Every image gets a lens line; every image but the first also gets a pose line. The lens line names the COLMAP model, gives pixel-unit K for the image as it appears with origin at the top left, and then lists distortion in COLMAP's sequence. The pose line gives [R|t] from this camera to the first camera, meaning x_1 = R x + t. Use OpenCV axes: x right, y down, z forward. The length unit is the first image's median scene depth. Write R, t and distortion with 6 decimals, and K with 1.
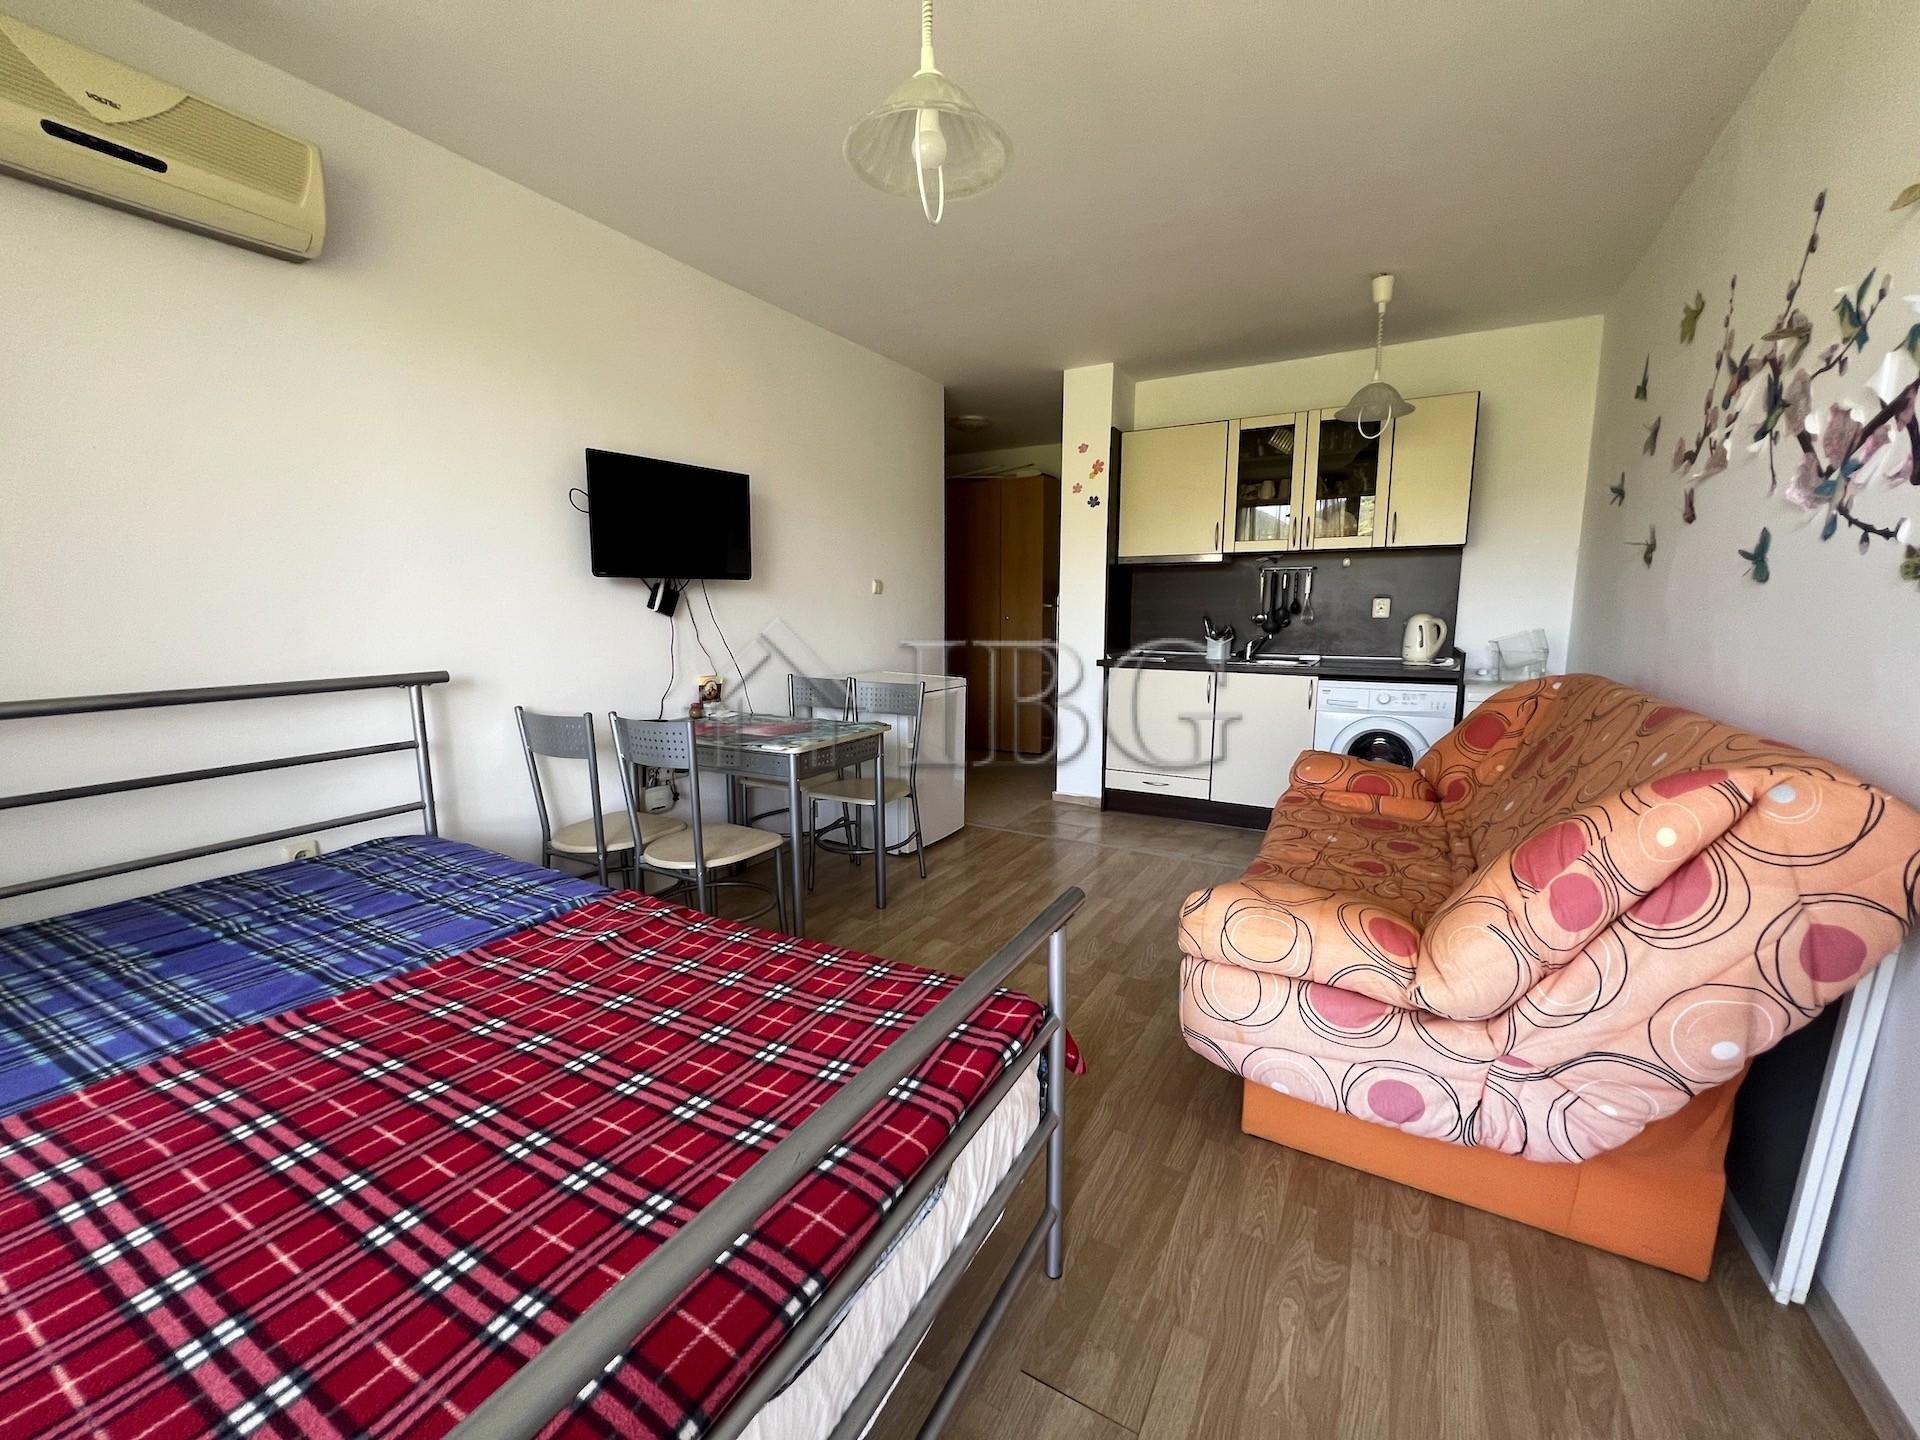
lens RADIAL K [[770.9, 0, 953.6], [0, 770.9, 716.6], [0, 0, 1]] dist [0.000839, 0.000458]
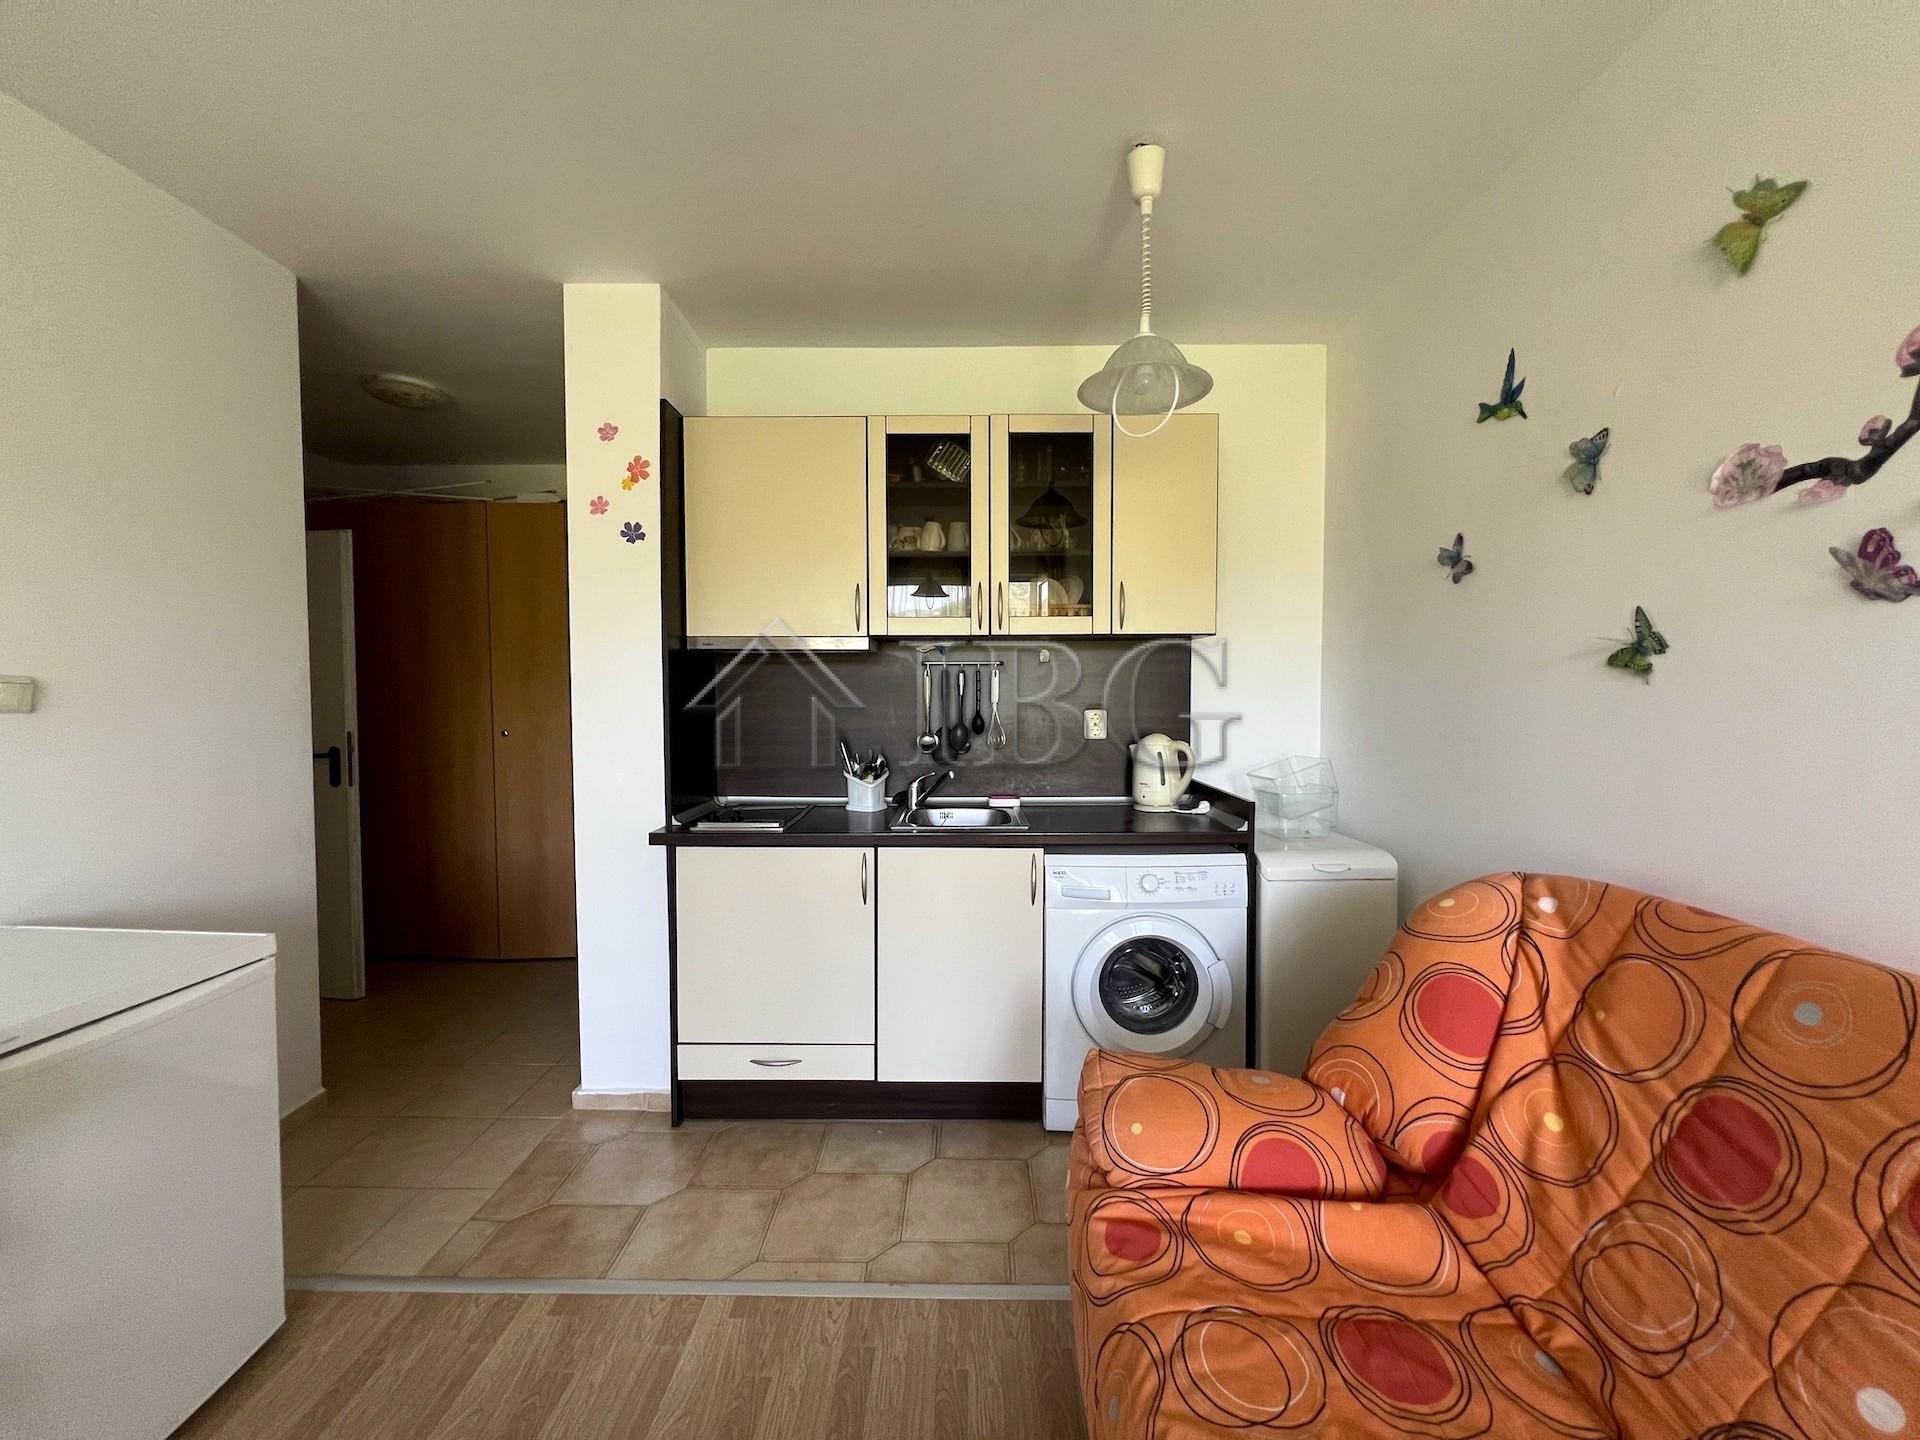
lens RADIAL K [[770.9, 0, 953.6], [0, 770.9, 716.6], [0, 0, 1]] dist [0.000839, 0.000458]
pose [[0.871297, -0.019716, 0.490360, 0.116237], [0.070826, 0.993784, -0.085889, -0.095833], [-0.485618, 0.109565, 0.867278, 0.465871]]
